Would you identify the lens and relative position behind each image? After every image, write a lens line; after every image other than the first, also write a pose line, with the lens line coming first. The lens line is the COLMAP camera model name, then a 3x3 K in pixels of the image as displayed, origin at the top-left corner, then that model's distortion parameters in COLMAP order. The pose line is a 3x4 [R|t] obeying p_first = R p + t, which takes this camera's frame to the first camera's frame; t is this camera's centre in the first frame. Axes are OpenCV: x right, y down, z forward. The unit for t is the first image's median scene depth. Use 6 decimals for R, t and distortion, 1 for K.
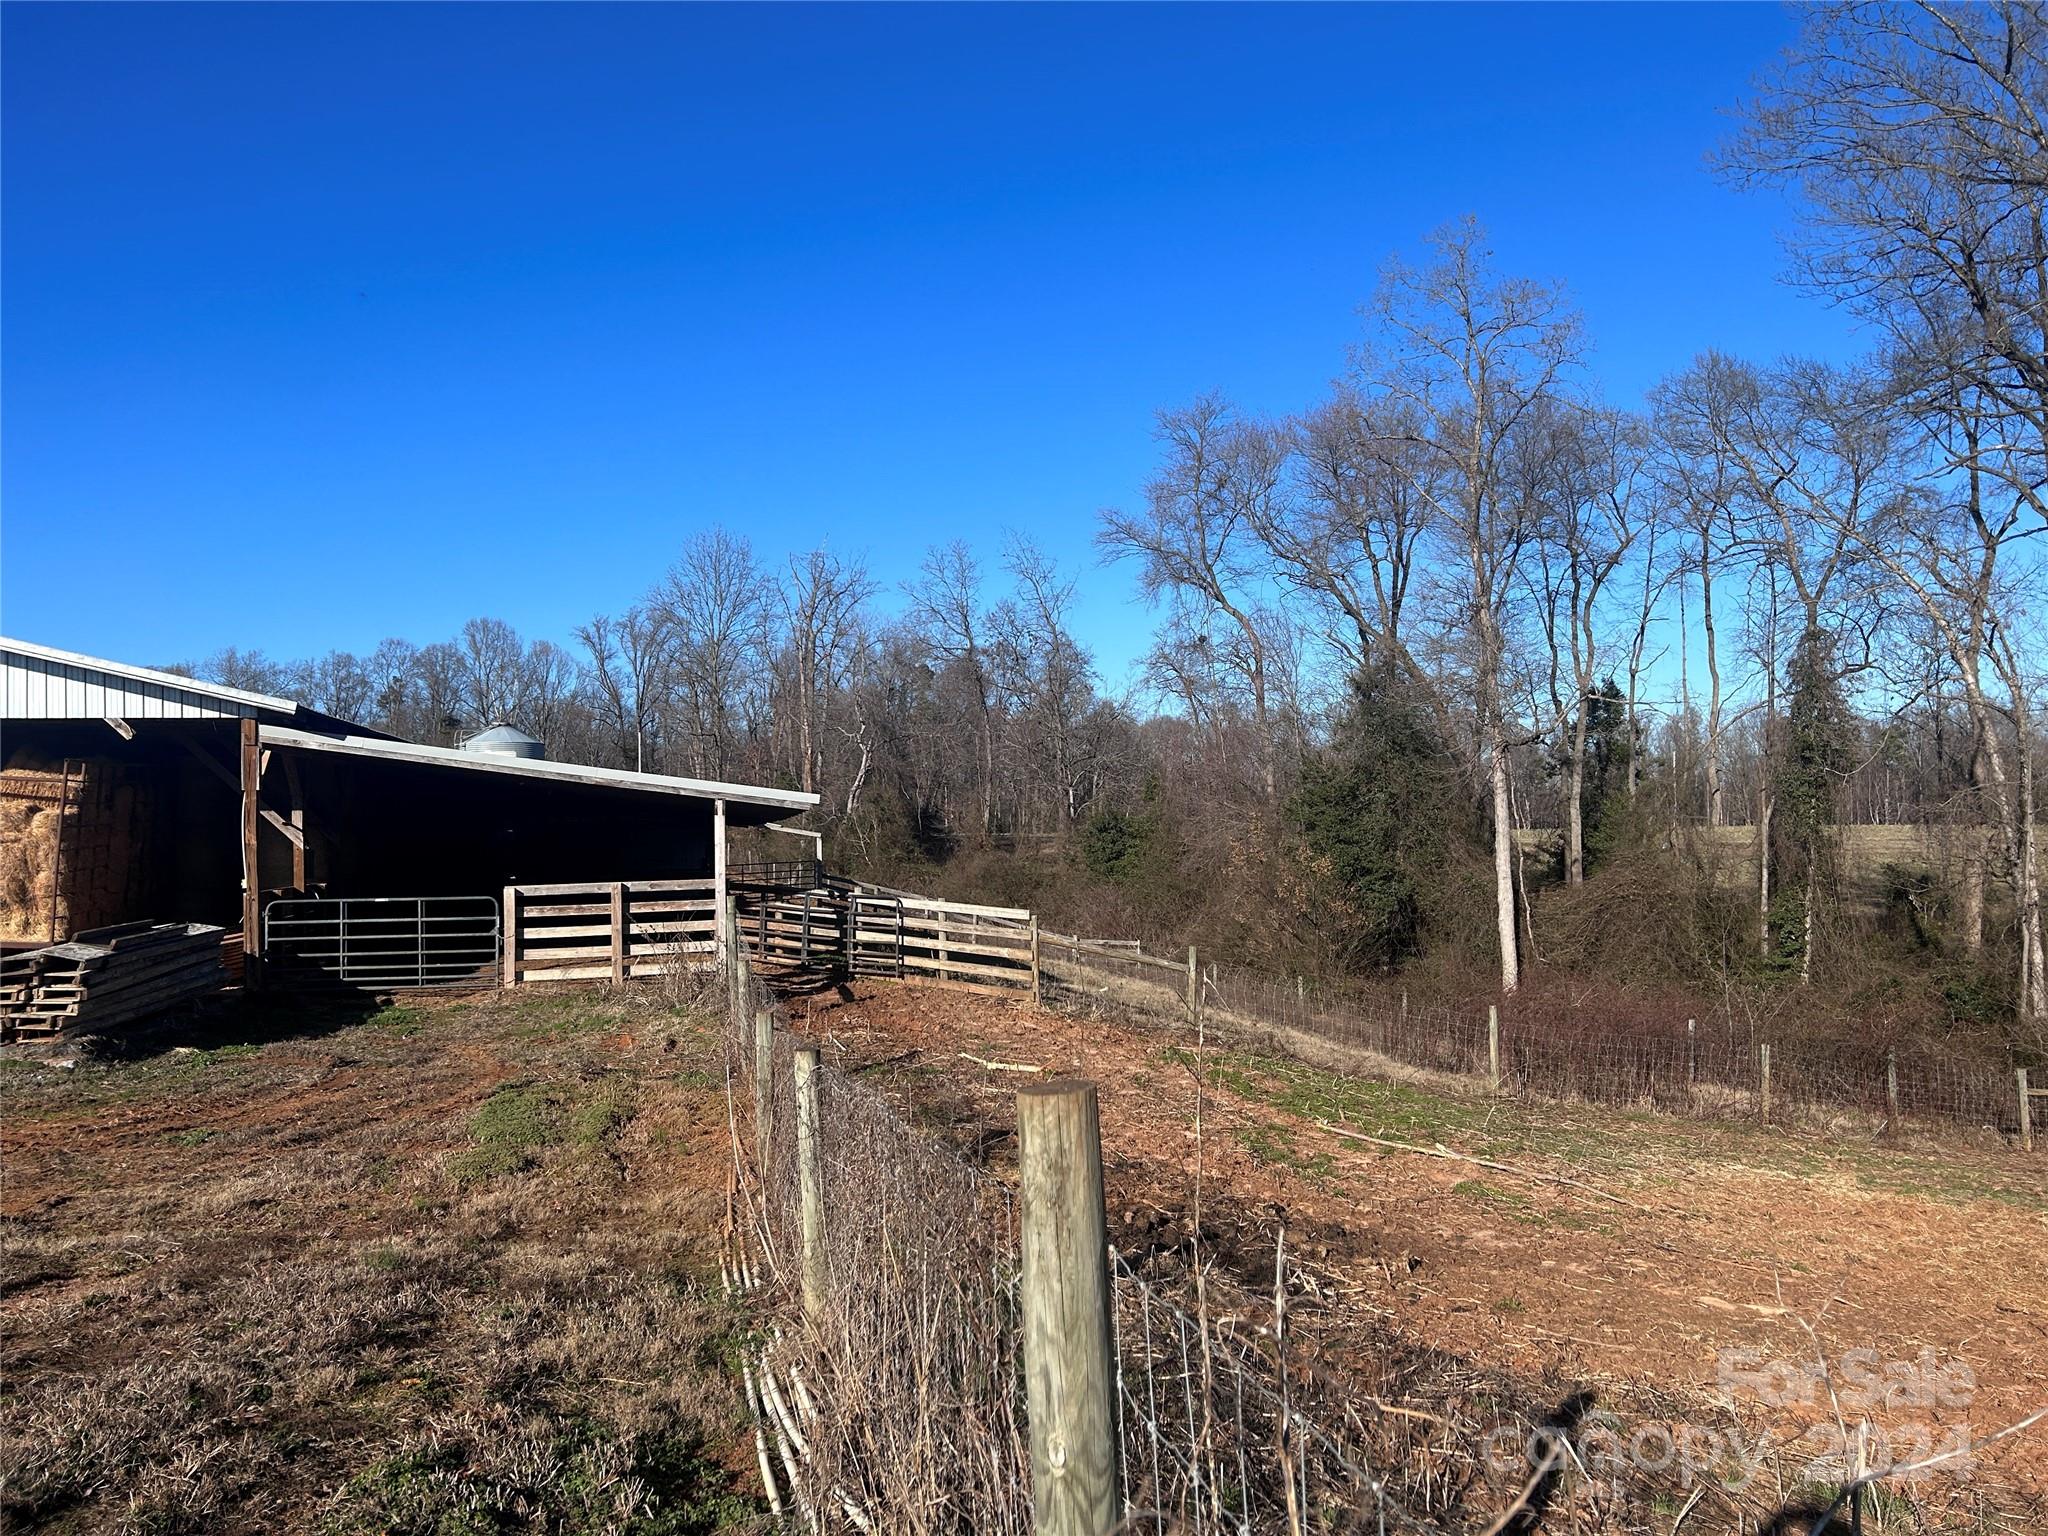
lens RADIAL K [[1543.4, 0, 1029.4], [0, 1543.4, 766.0], [0, 0, 1]] dist [0.035487, -0.026277]
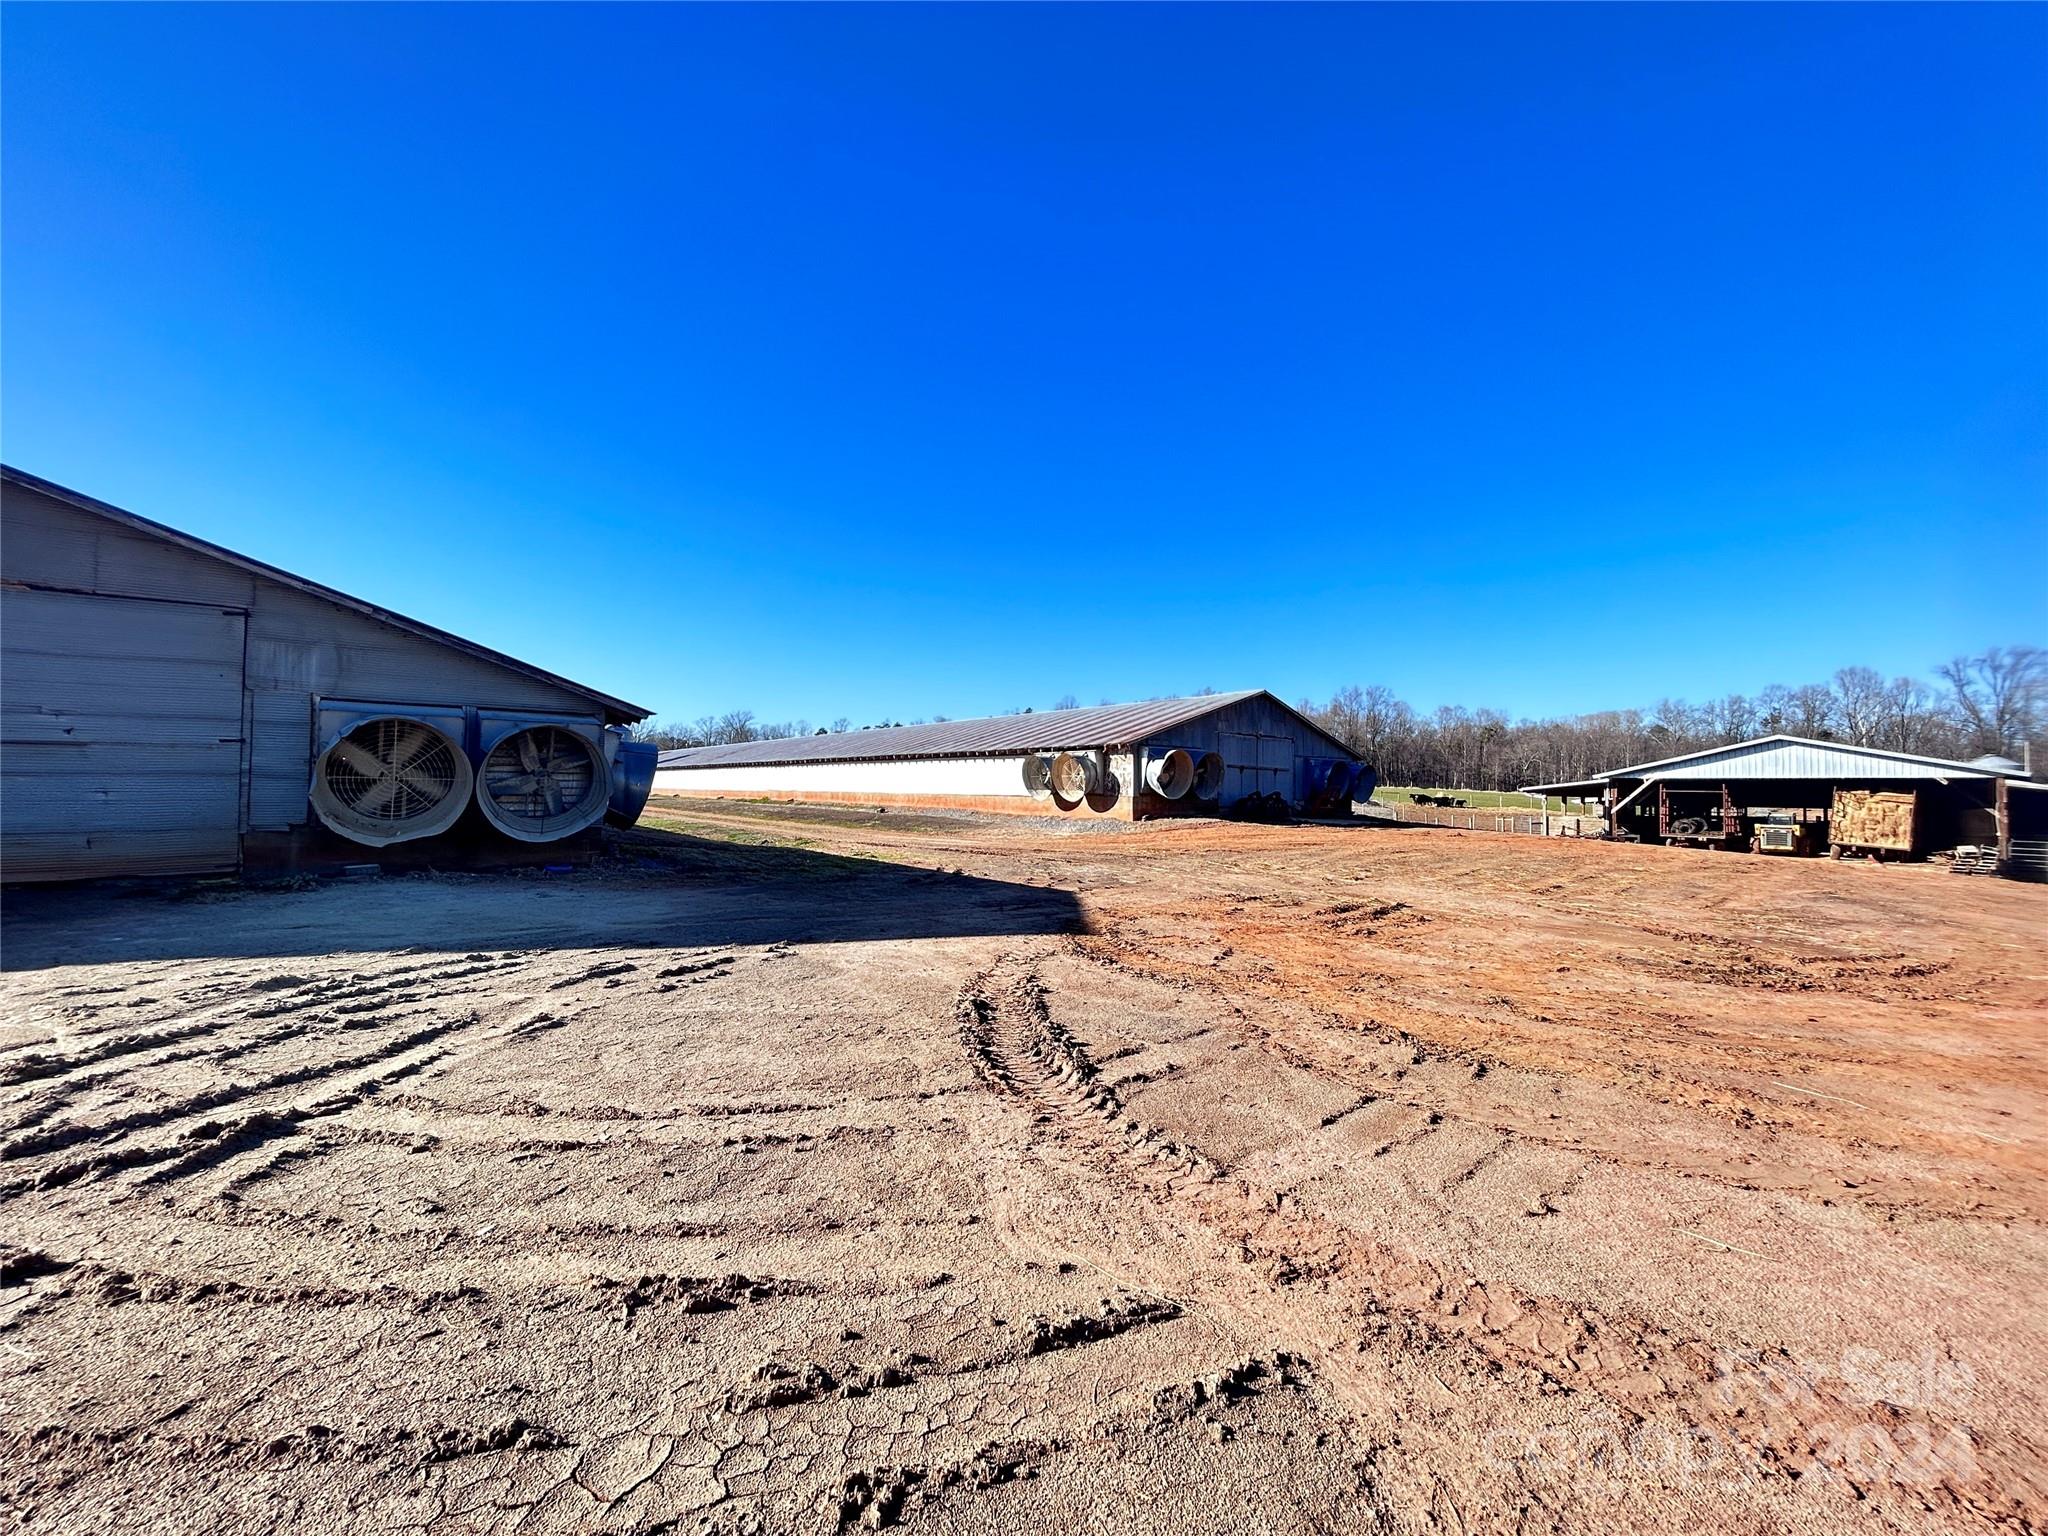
lens RADIAL K [[832.5, 0, 1039.0], [0, 832.5, 759.3], [0, 0, 1]] dist [0.020071, -0.005709]
pose [[0.476168, -0.007556, -0.879322, 0.013901], [0.008767, 0.999954, -0.003845, -0.031063], [0.879311, -0.005878, 0.476212, -0.553917]]
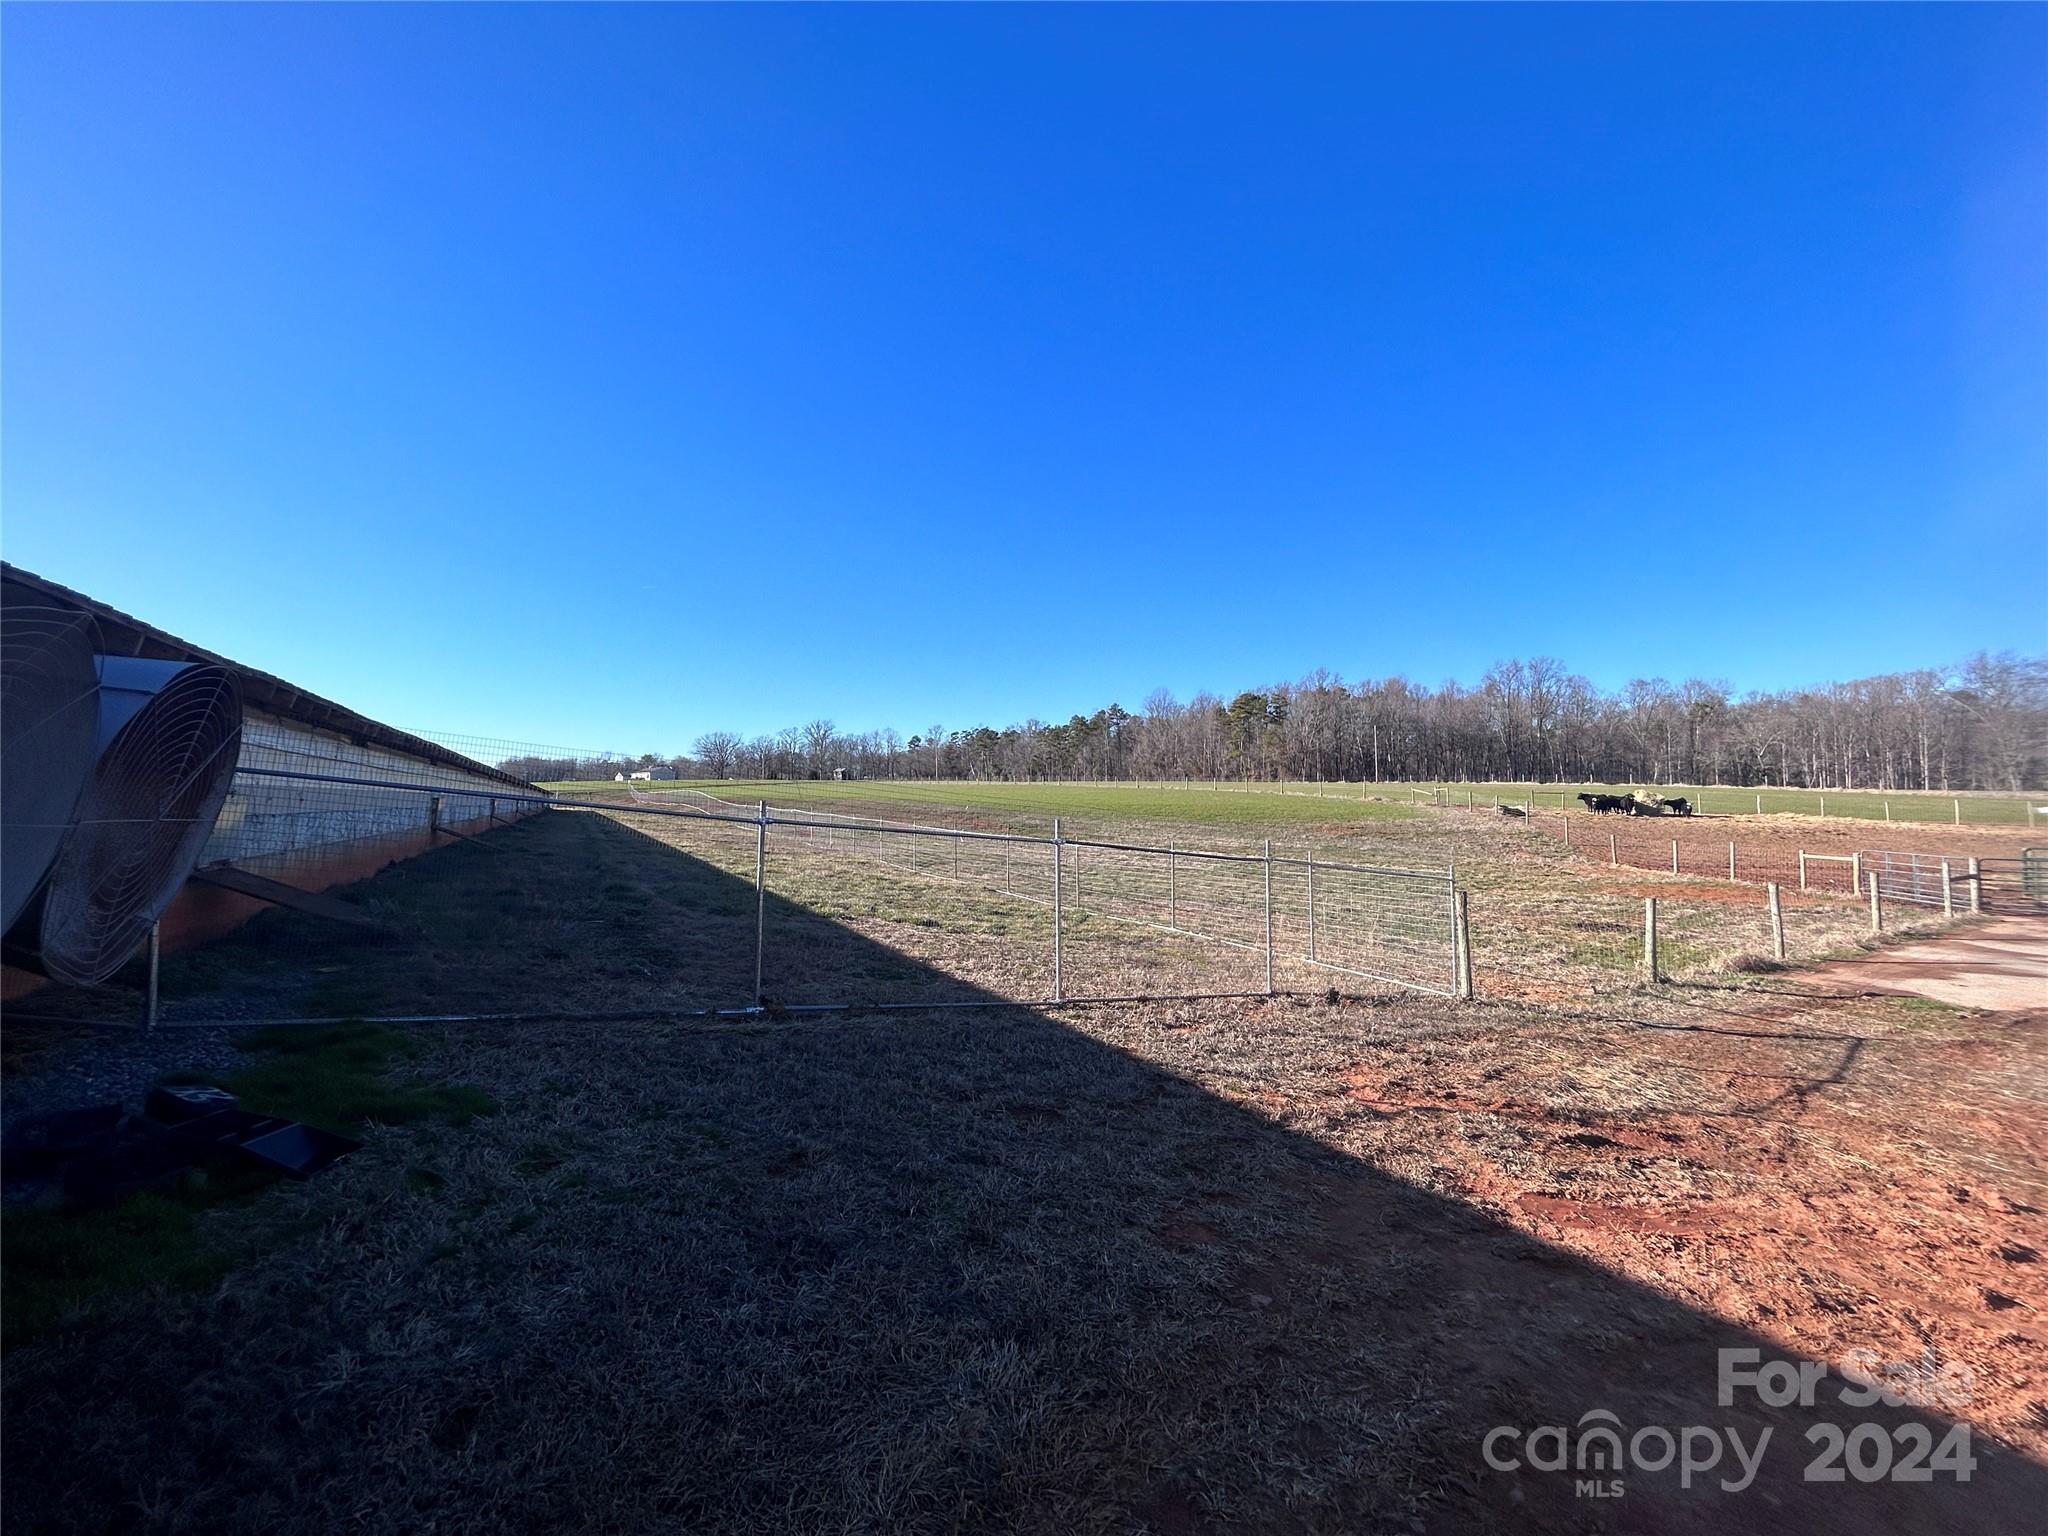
lens RADIAL K [[832.5, 0, 1023.3], [0, 832.5, 769.1], [0, 0, 1]] dist [0.020071, -0.005709]
pose [[0.310550, -0.014487, -0.950447, -0.417951], [0.035798, 0.999353, -0.003535, -0.008622], [0.949883, -0.032926, 0.310868, 0.030025]]
